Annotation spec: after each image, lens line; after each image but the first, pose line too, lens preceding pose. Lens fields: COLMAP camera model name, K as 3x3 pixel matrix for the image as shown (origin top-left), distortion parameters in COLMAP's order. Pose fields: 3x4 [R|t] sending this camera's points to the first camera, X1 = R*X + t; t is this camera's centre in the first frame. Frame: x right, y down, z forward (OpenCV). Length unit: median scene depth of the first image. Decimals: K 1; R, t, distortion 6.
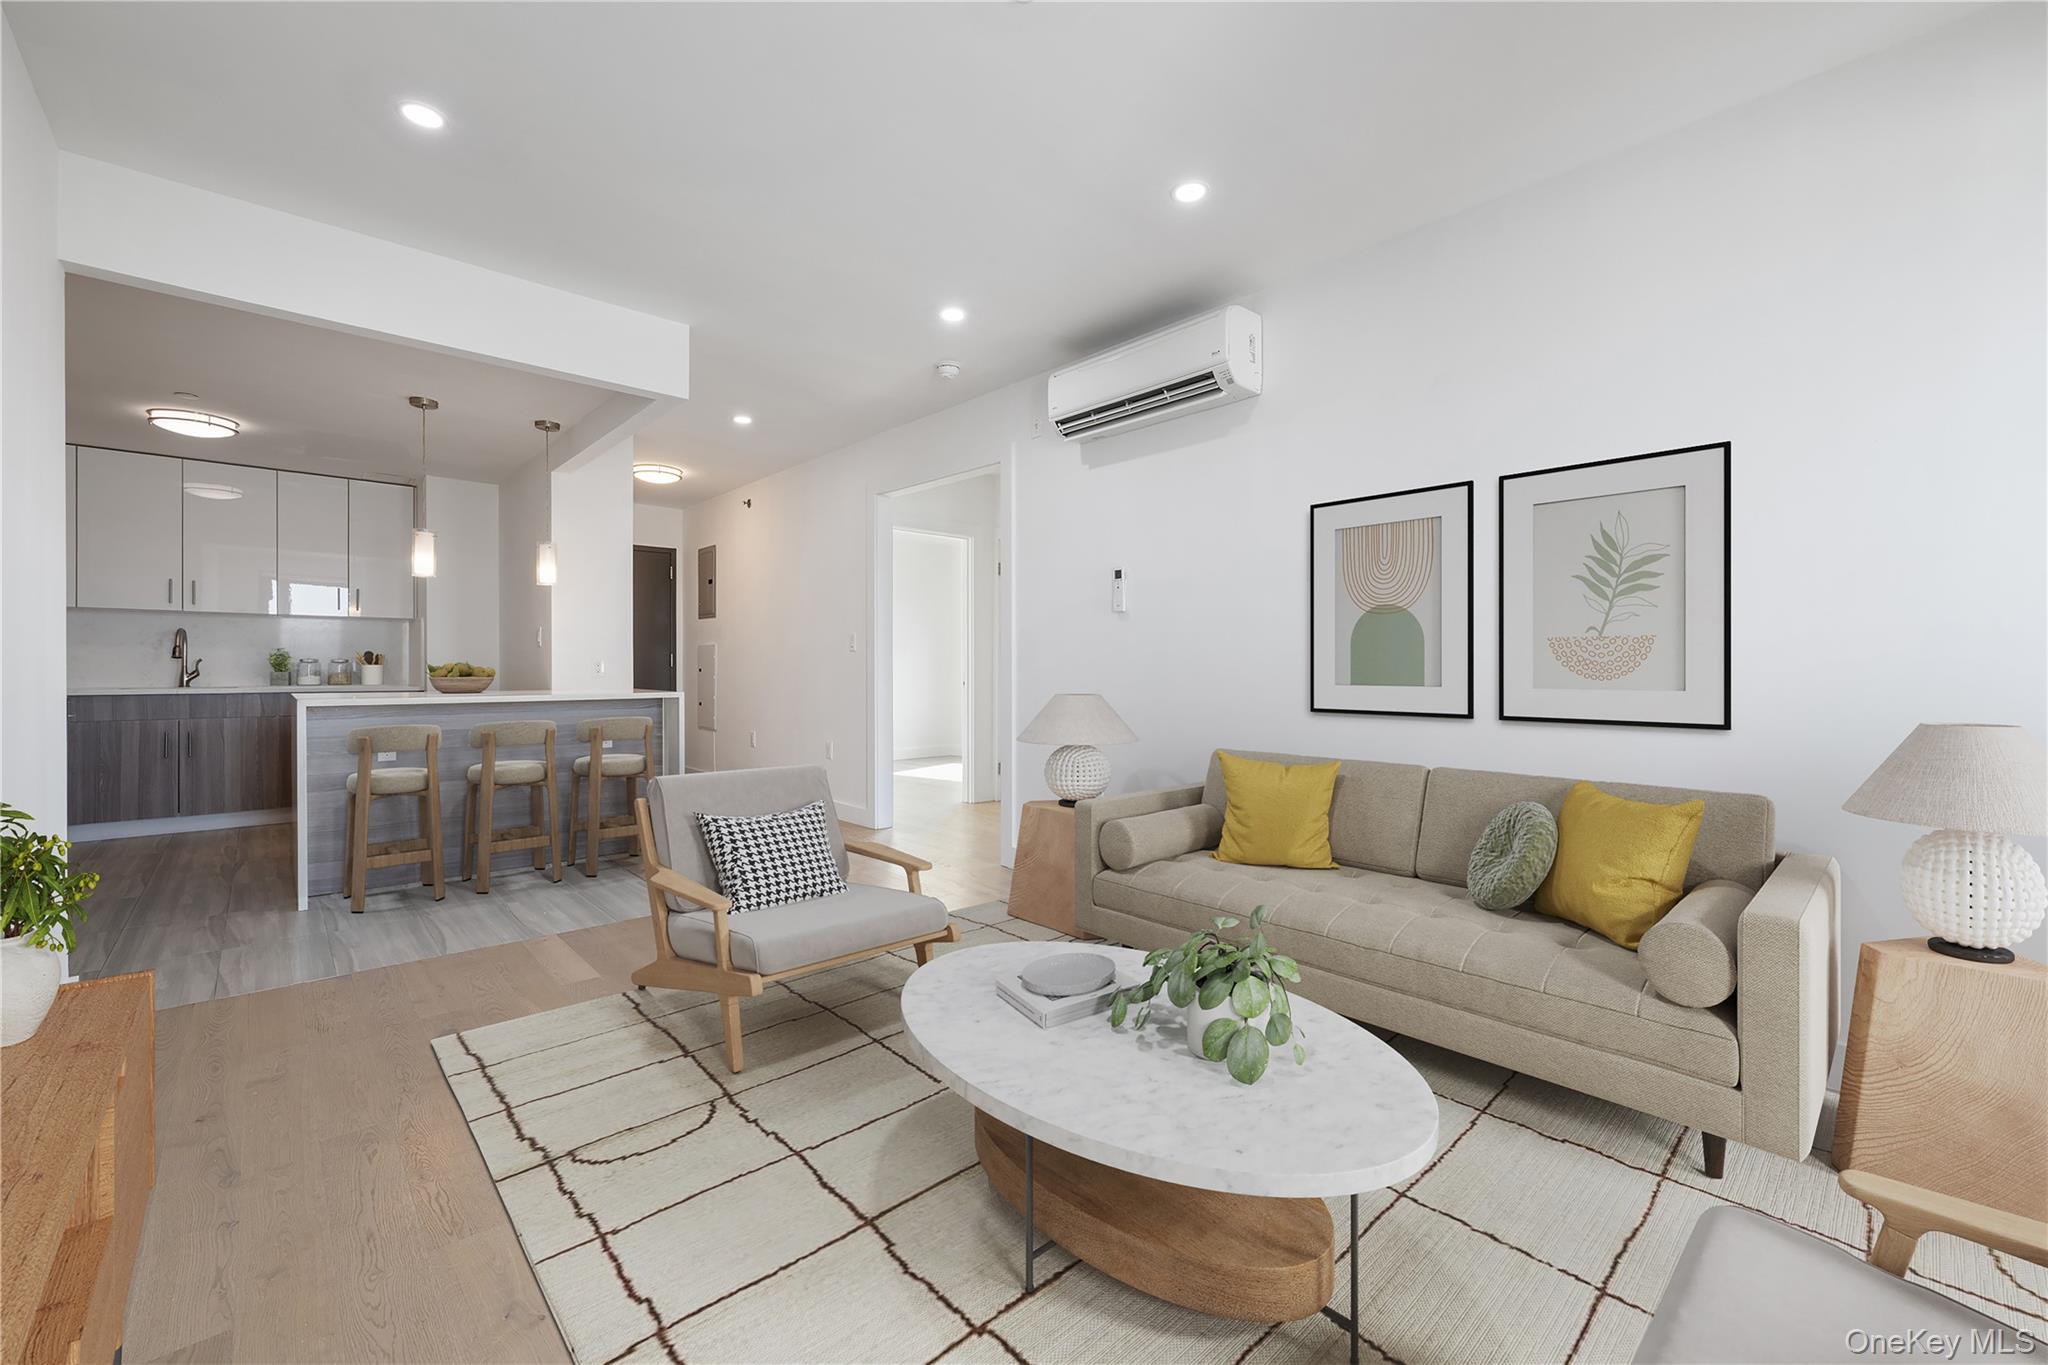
lens RADIAL K [[829.4, 0, 1018.3], [0, 829.4, 670.5], [0, 0, 1]] dist [0.001292, 0.000335]
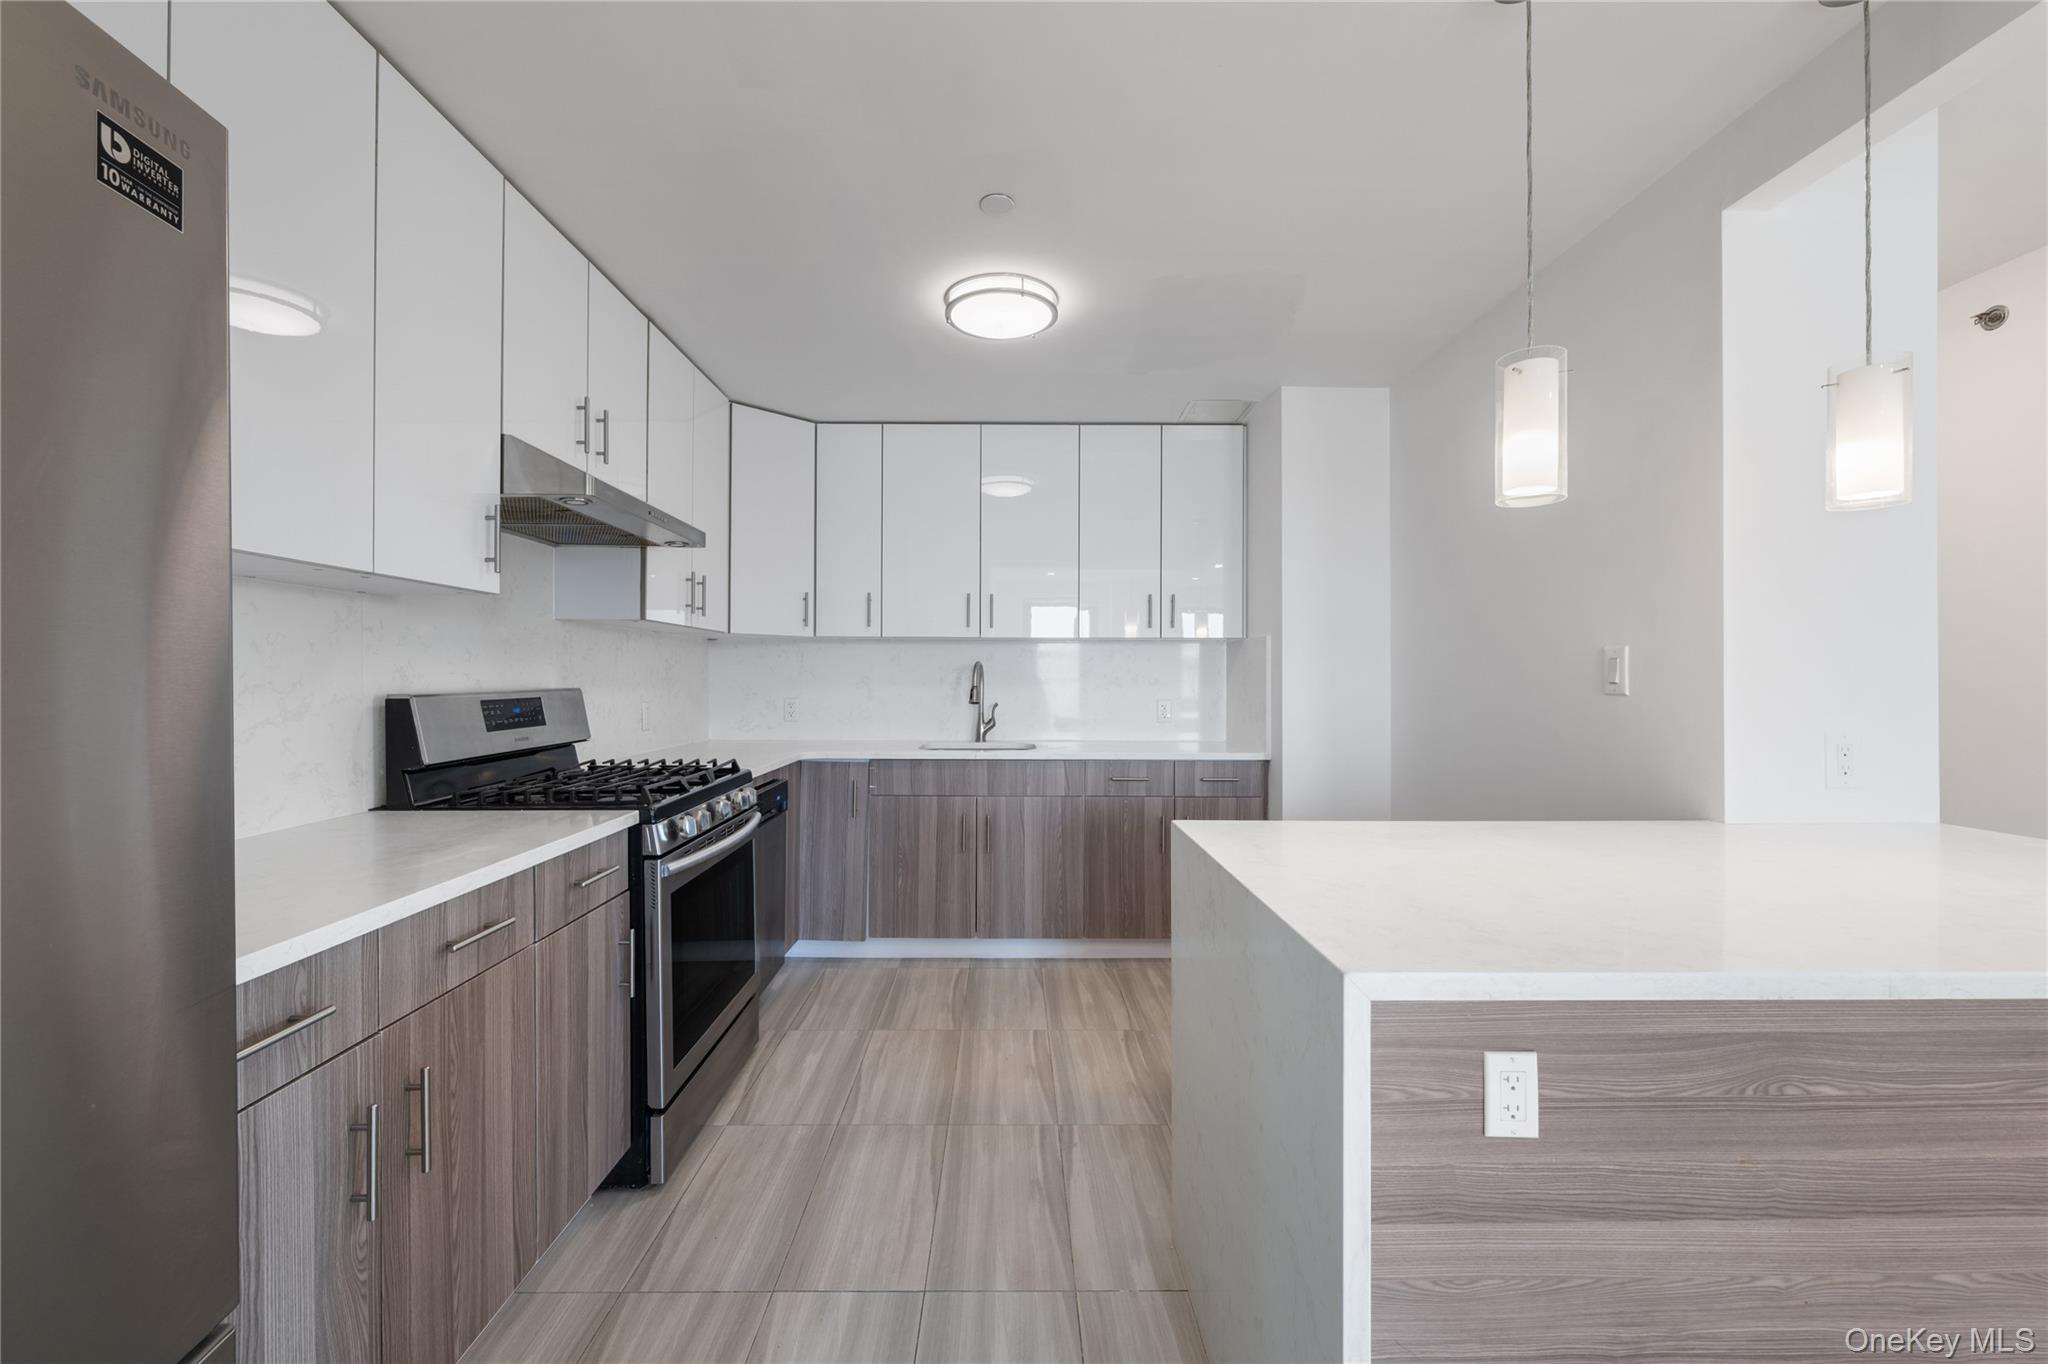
lens RADIAL K [[829.4, 0, 1018.3], [0, 829.4, 670.0], [0, 0, 1]] dist [0.001292, 0.000335]
pose [[0.746320, -0.001565, -0.665585, -0.511382], [-0.003468, 0.999975, -0.006240, -0.039913], [0.665578, 0.006966, 0.746296, 0.494298]]
